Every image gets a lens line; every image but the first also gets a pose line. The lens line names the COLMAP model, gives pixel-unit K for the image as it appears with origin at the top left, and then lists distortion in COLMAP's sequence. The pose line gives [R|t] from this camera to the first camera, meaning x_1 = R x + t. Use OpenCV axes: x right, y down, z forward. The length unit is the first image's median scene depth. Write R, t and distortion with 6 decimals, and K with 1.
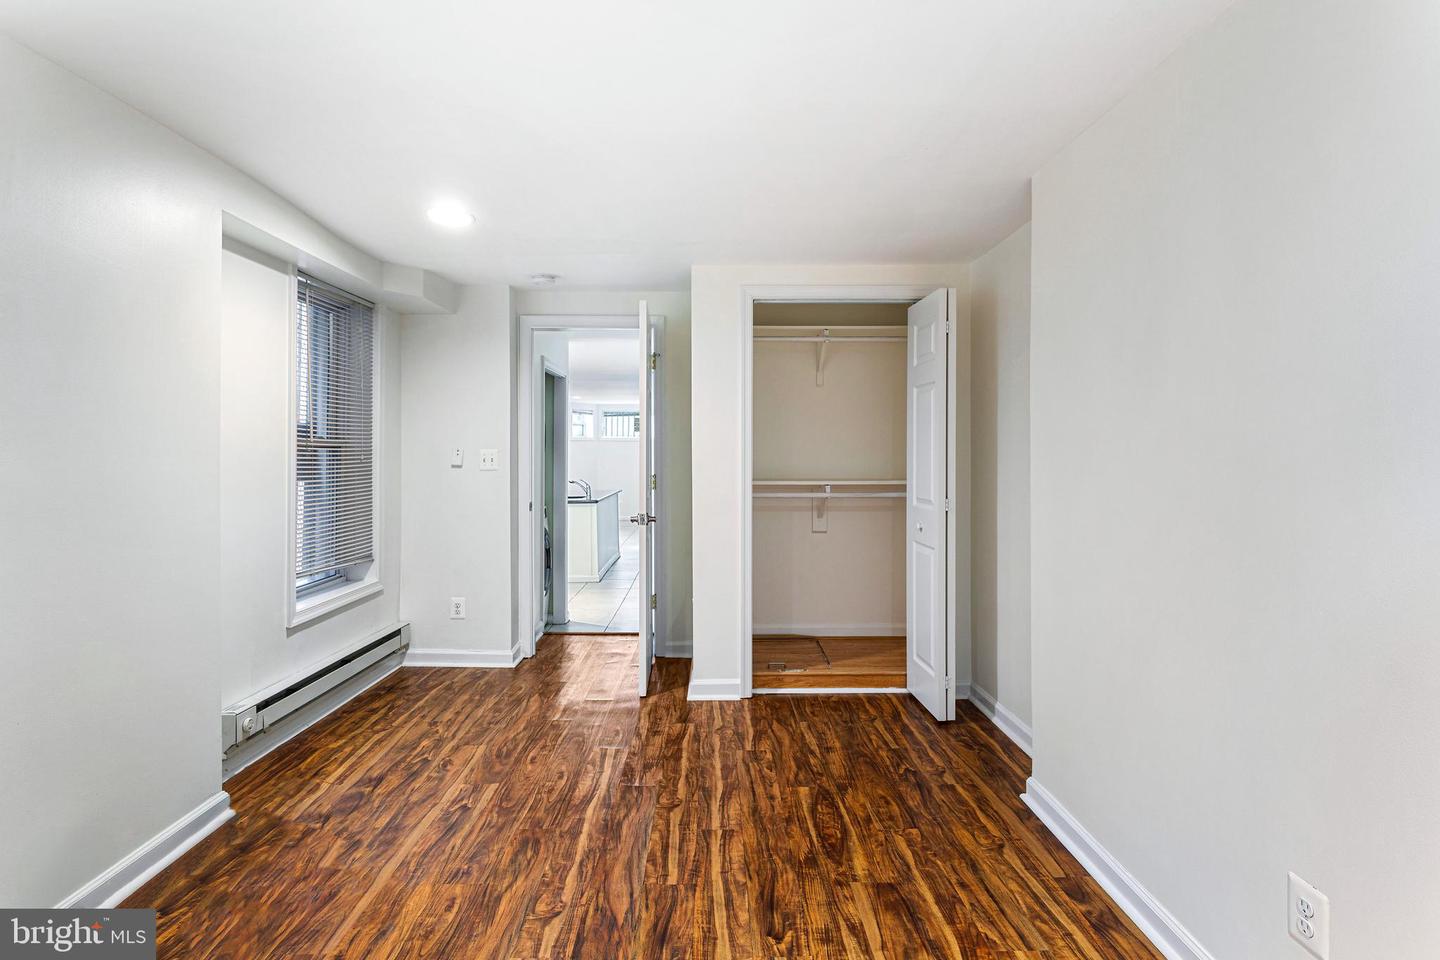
lens RADIAL K [[684.6, 0, 716.9], [0, 684.6, 465.7], [0, 0, 1]] dist [-0.001599, 0.001048]
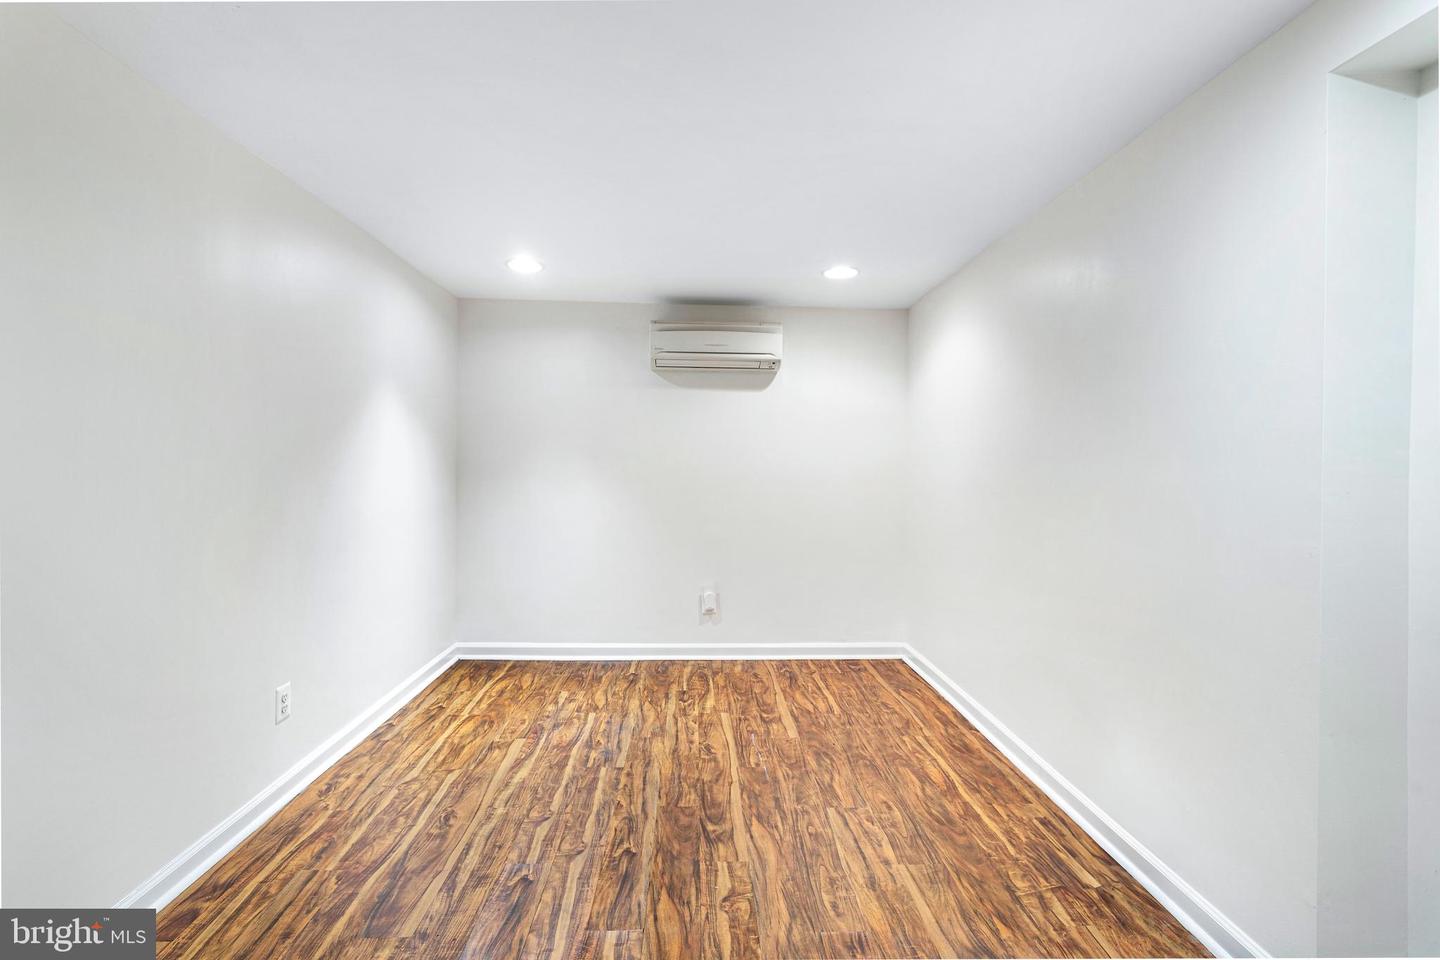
lens RADIAL K [[684.6, 0, 716.9], [0, 684.6, 465.7], [0, 0, 1]] dist [-0.001599, 0.001048]
pose [[-0.999776, -0.006776, -0.020032, -0.191637], [-0.007270, 0.999669, 0.024688, -0.029840], [0.019858, 0.024828, -0.999494, 1.990218]]
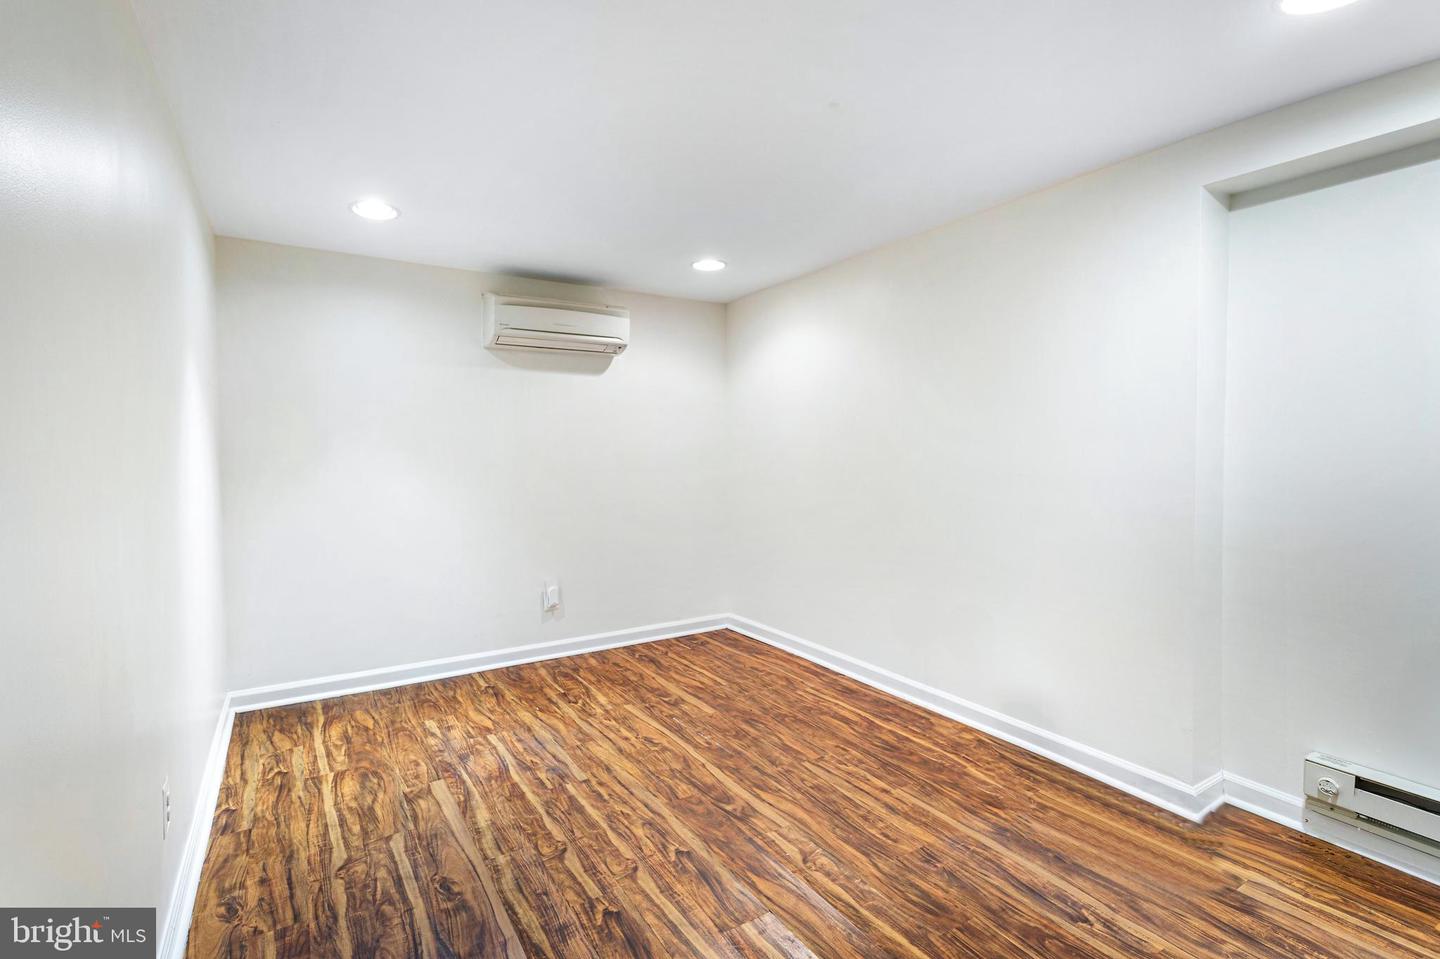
lens RADIAL K [[684.6, 0, 716.9], [0, 684.6, 465.2], [0, 0, 1]] dist [-0.001599, 0.001048]
pose [[-0.853089, 0.020353, -0.521368, 0.442775], [-0.002831, 0.999044, 0.043633, -0.030460], [0.521757, 0.038699, -0.852216, 1.811234]]
